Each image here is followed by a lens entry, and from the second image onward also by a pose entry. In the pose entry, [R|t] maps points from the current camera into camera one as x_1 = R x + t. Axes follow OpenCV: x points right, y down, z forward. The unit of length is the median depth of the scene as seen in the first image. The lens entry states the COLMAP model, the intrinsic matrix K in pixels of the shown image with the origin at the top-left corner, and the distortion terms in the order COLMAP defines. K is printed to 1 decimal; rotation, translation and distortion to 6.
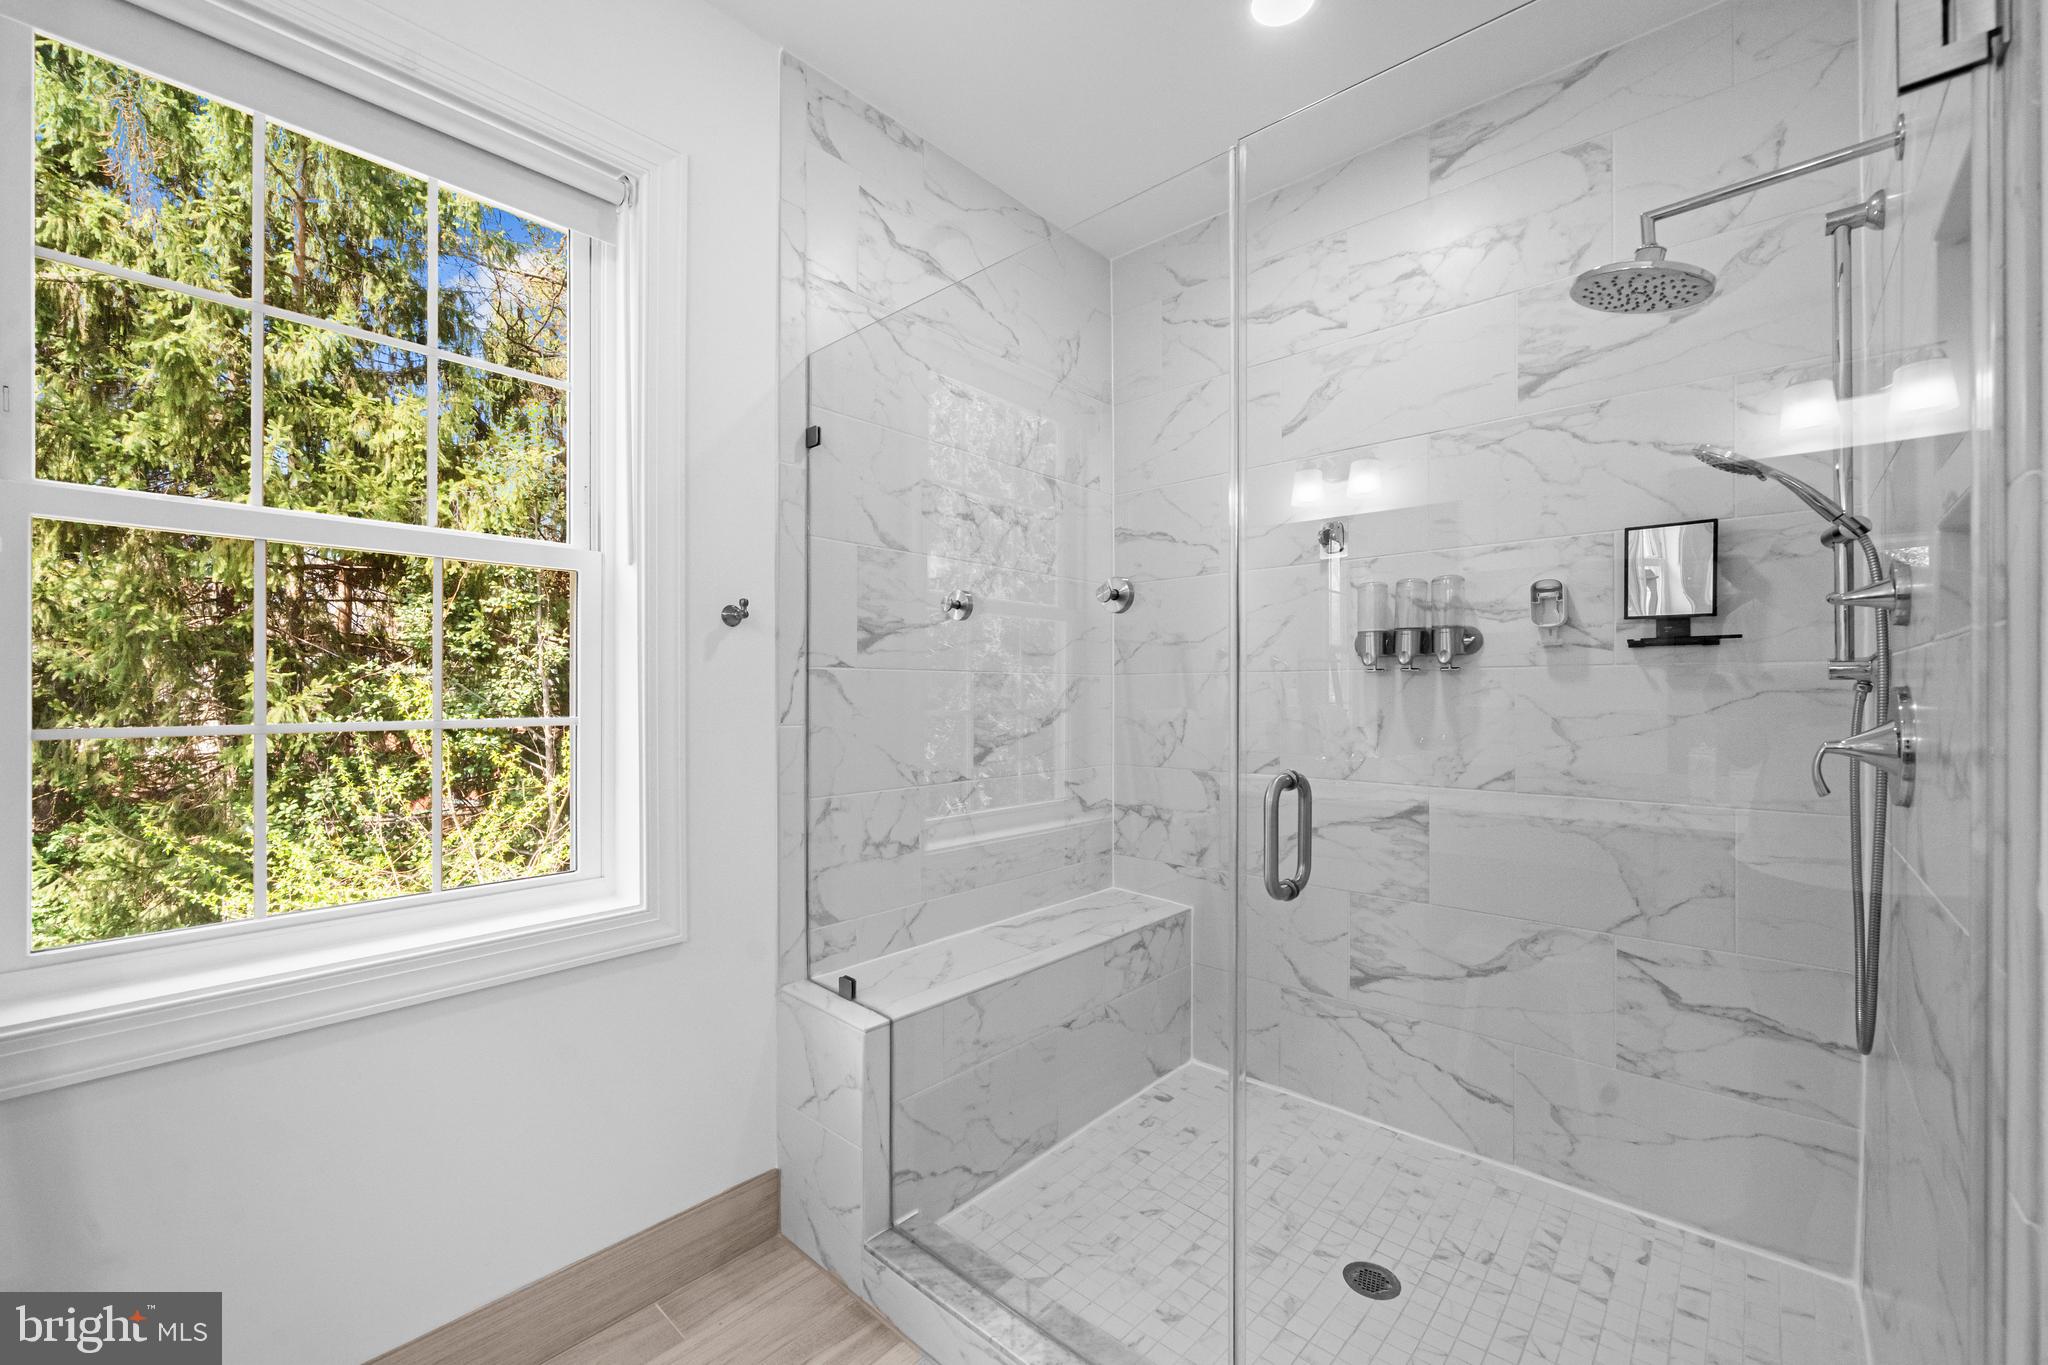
lens RADIAL K [[822.6, 0, 1019.5], [0, 822.6, 691.1], [0, 0, 1]] dist [-0.003561, -0.000146]
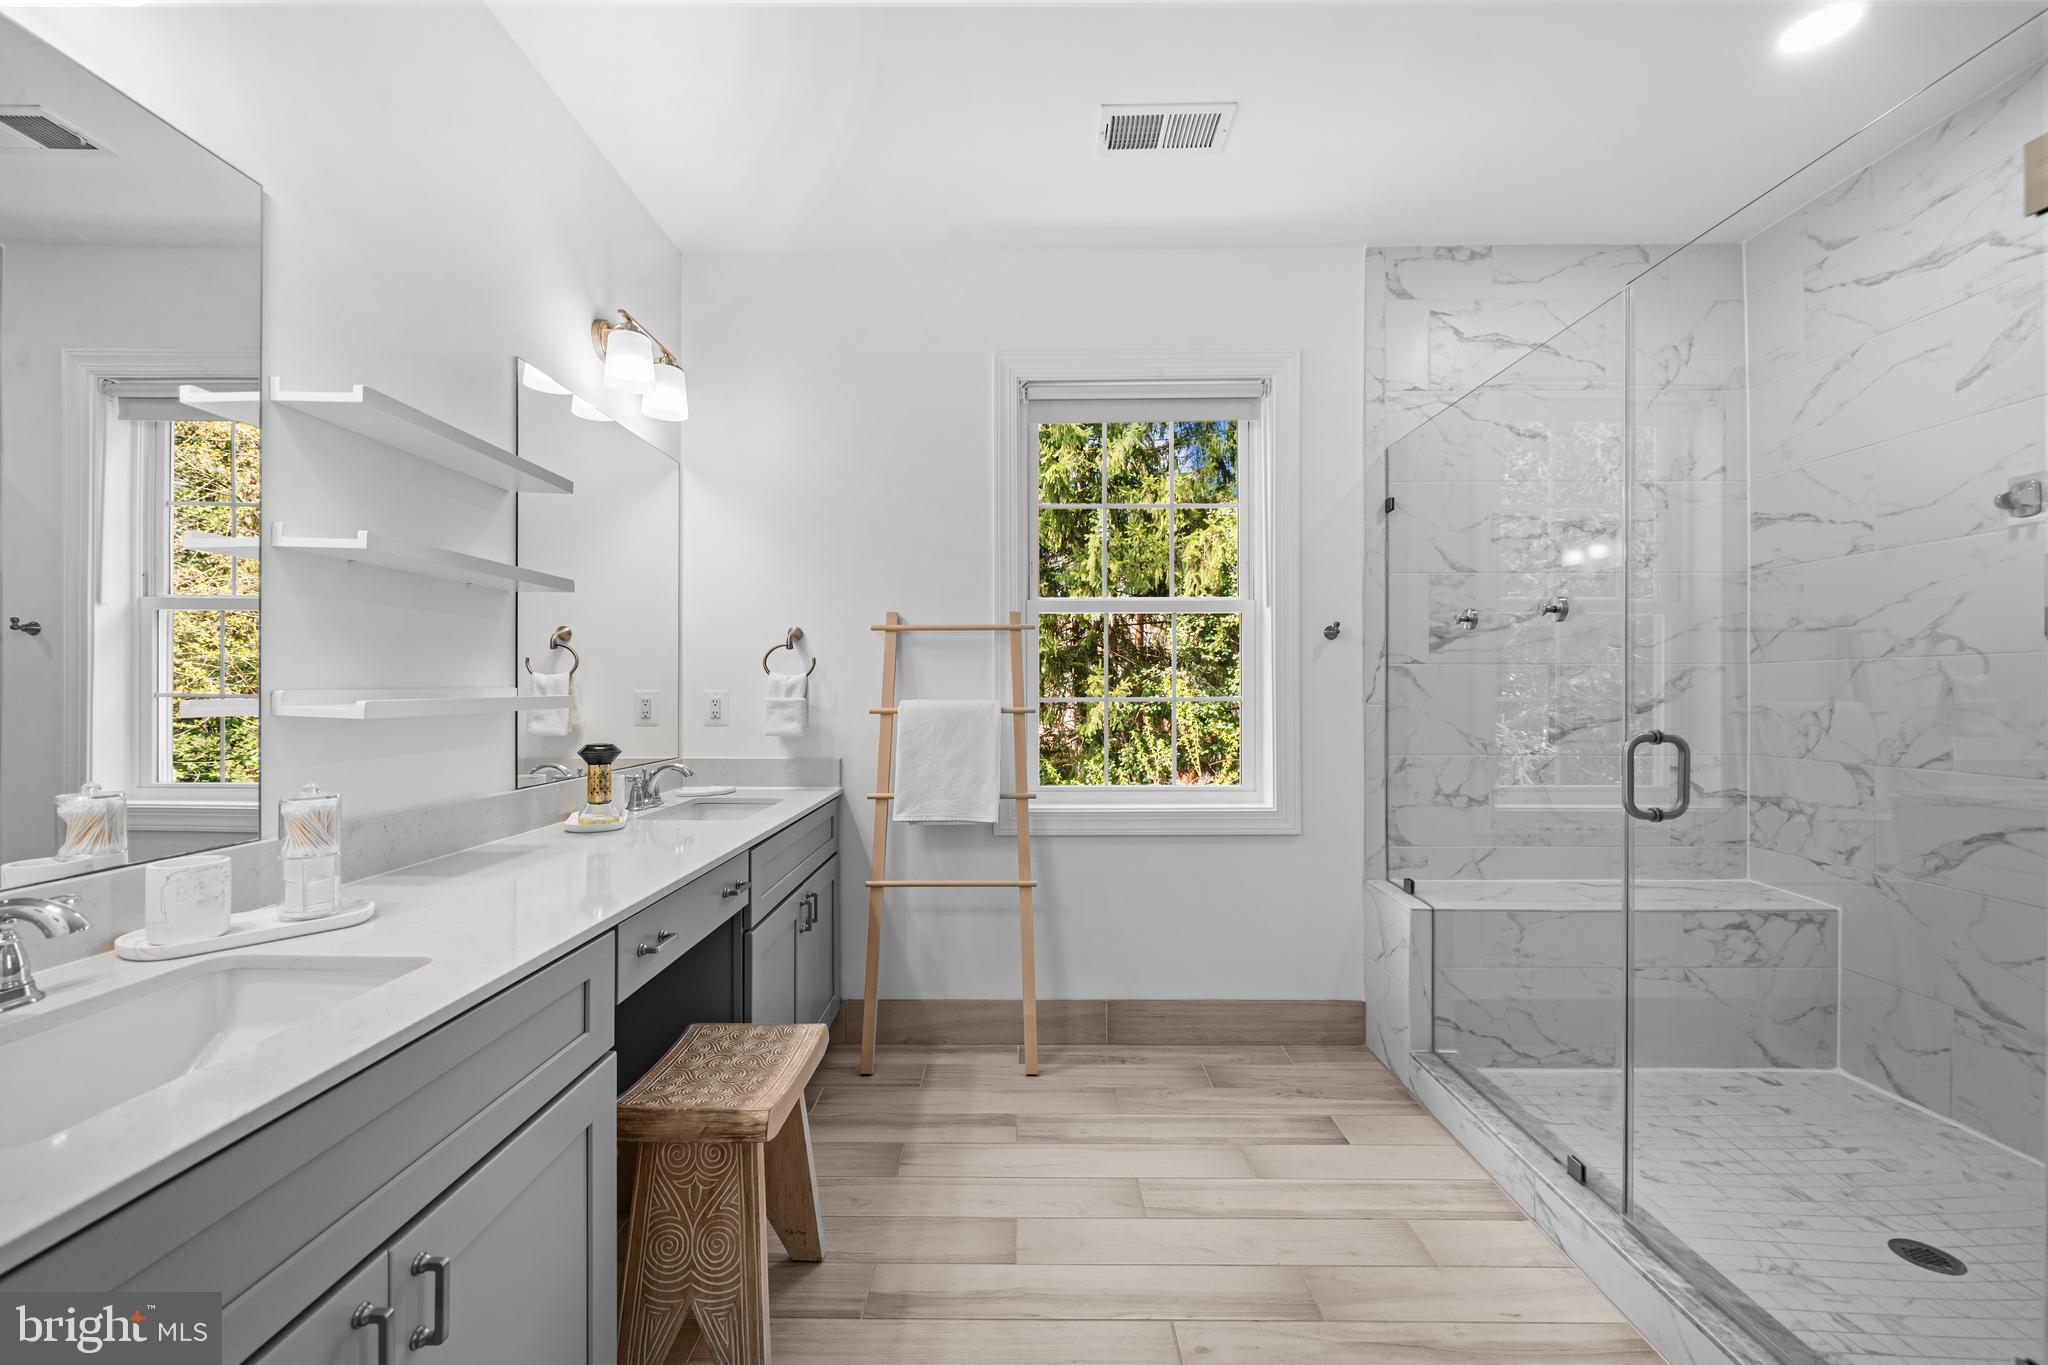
lens RADIAL K [[822.6, 0, 1021.3], [0, 822.6, 688.7], [0, 0, 1]] dist [-0.003561, -0.000146]
pose [[0.674047, -0.003631, -0.738680, 0.298622], [0.002399, 0.999993, -0.002726, 0.012495], [0.738685, 0.000065, 0.674051, -0.356132]]
